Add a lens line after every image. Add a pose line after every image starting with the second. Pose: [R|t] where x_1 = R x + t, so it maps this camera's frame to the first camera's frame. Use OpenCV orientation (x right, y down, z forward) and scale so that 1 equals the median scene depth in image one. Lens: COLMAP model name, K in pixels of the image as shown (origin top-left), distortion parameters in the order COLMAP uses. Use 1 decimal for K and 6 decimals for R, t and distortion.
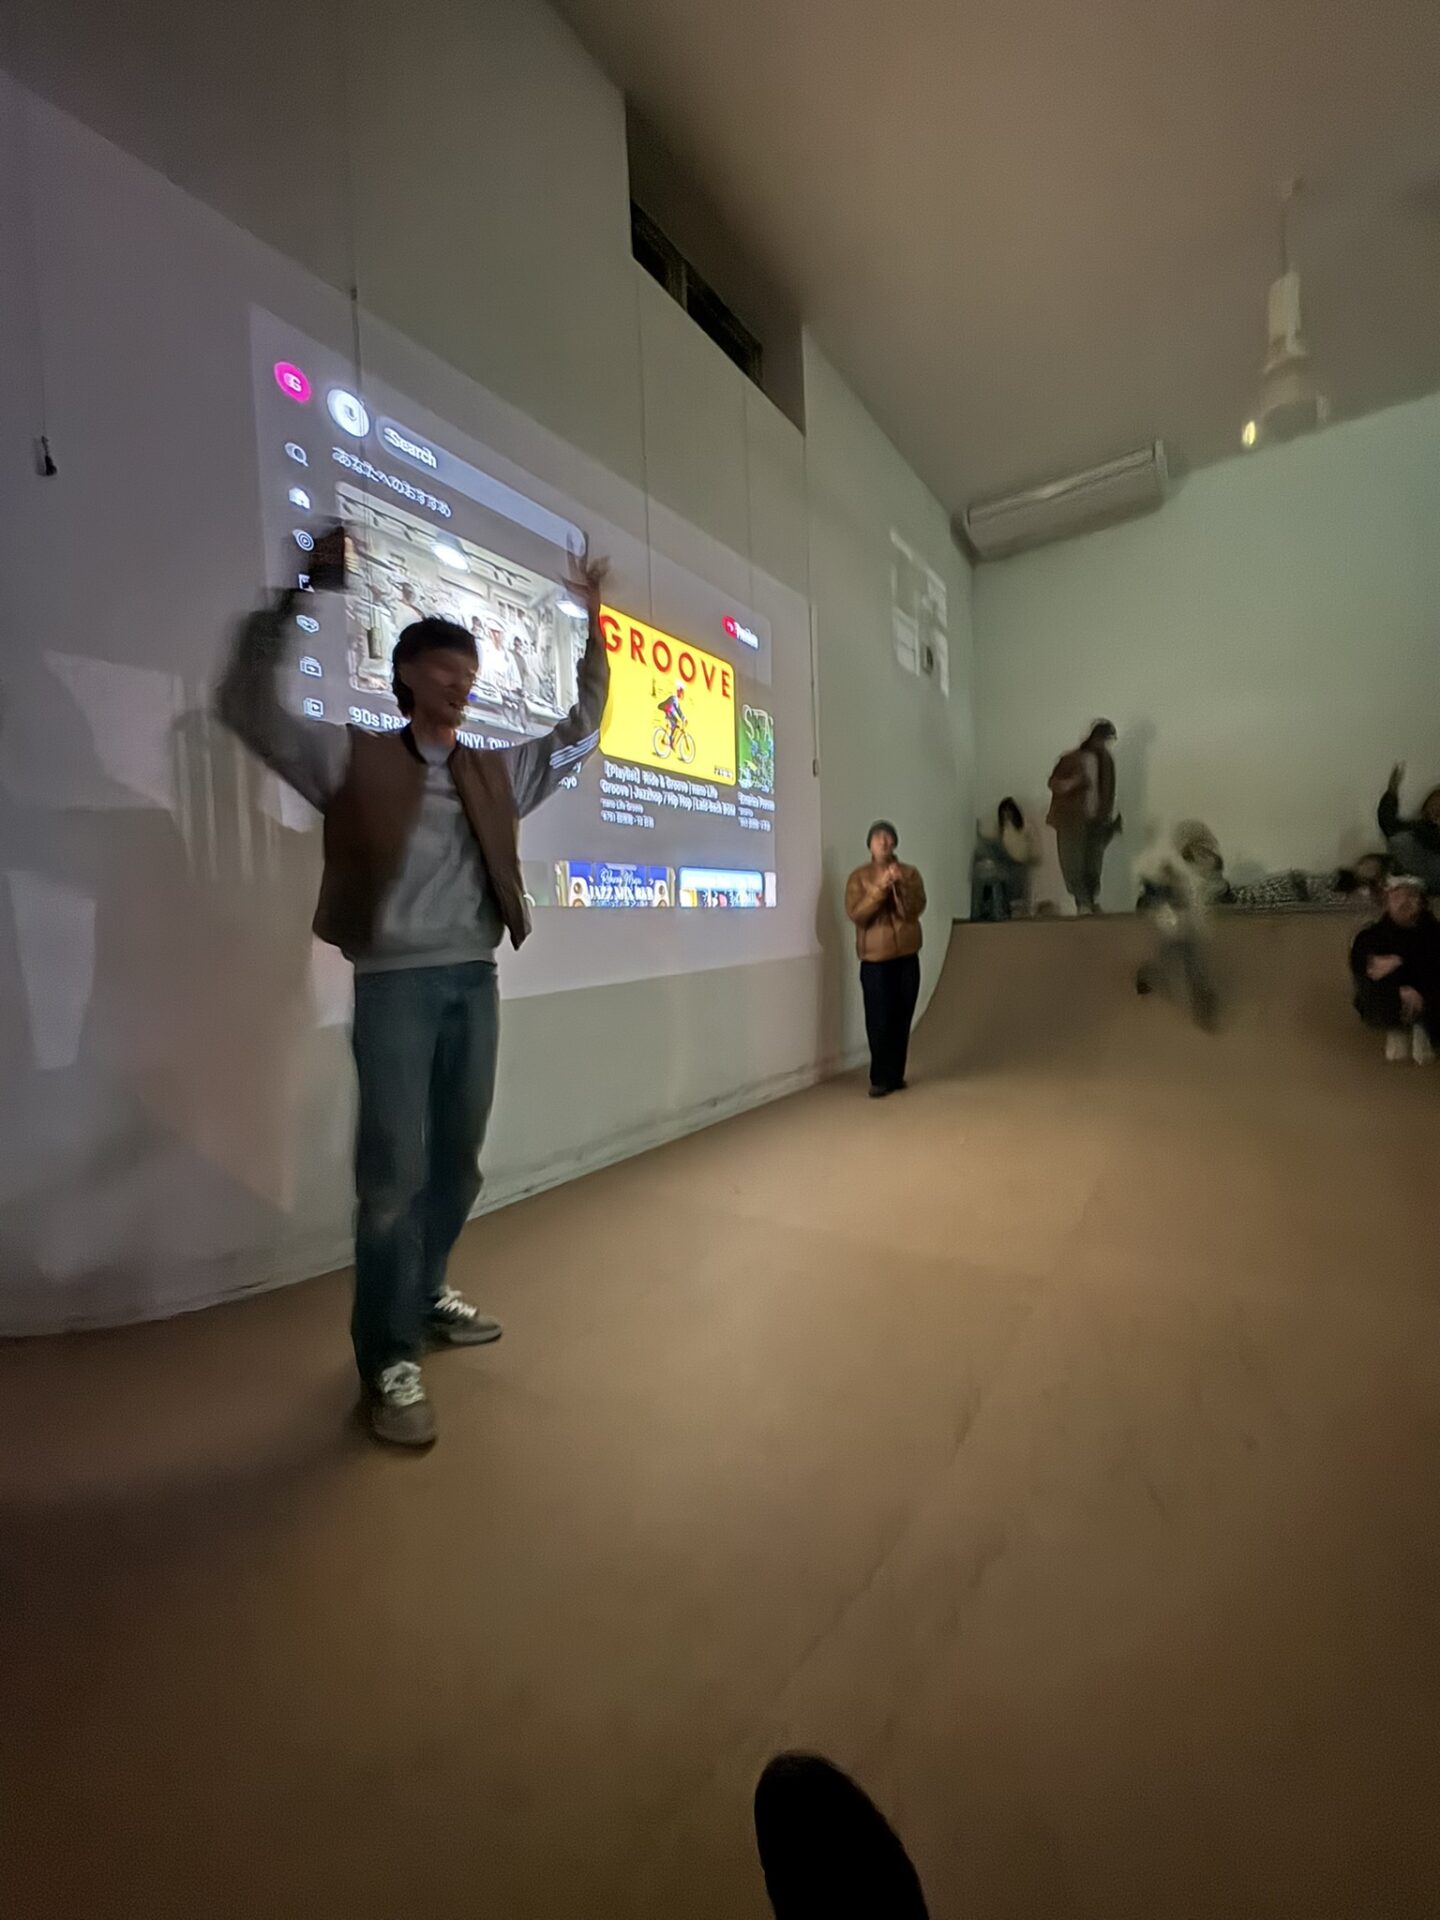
lens RADIAL K [[767.7, 0, 725.4], [0, 767.7, 963.3], [0, 0, 1]] dist [-0.003394, 0.000282]
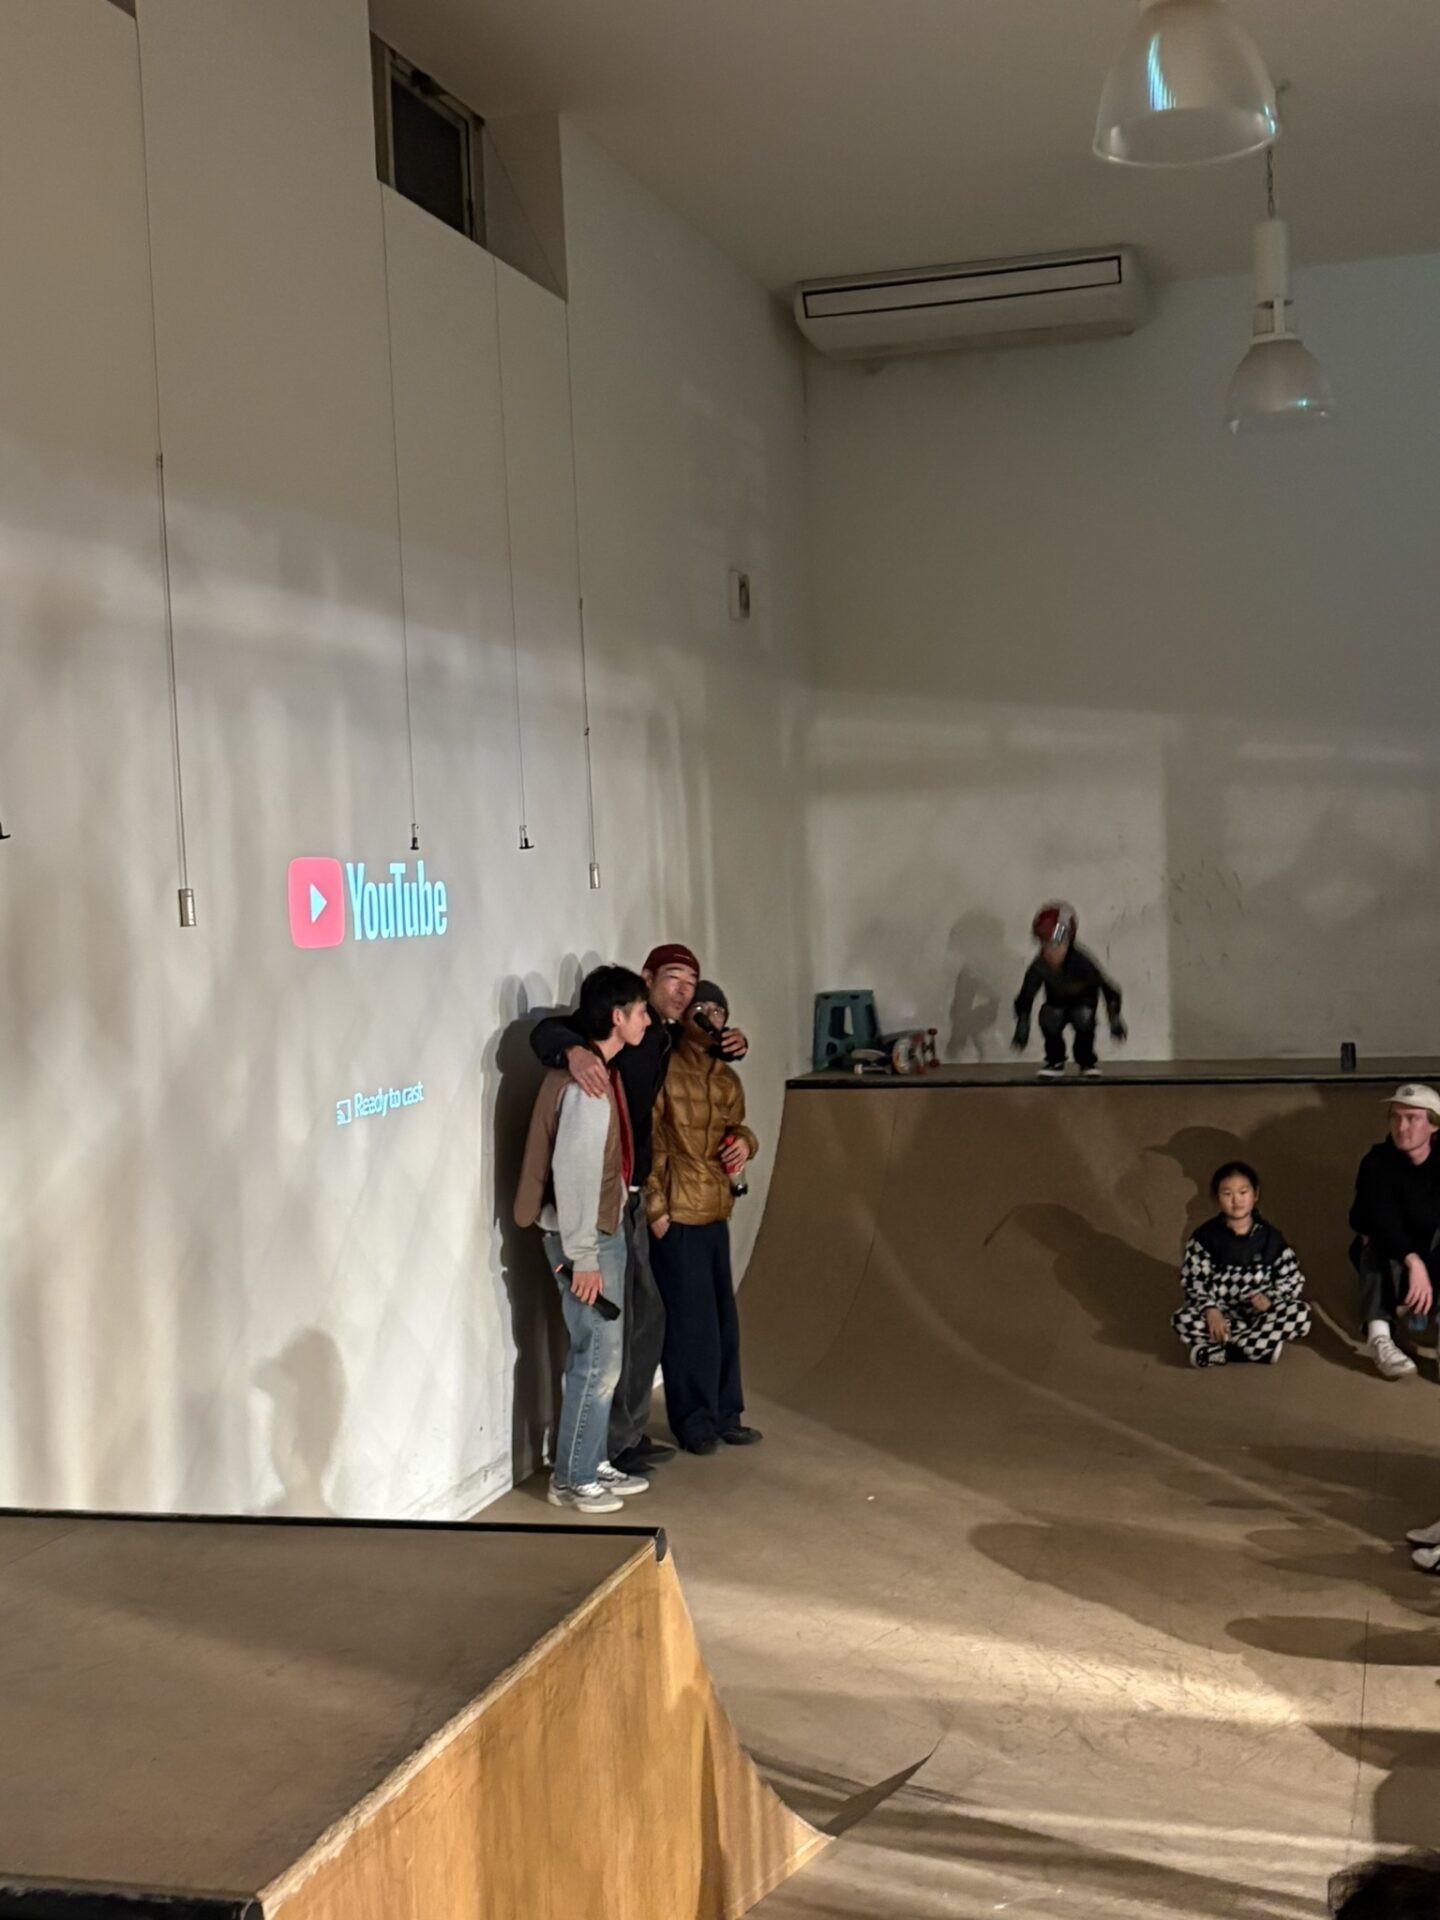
lens RADIAL K [[2380.4, 0, 730.1], [0, 2380.4, 968.6], [0, 0, 1]] dist [0.069700, 0.000000]
pose [[0.947962, -0.013837, 0.318082, -0.472828], [0.019156, 0.999724, -0.013600, -0.210709], [-0.317806, 0.018985, 0.947966, -0.969344]]
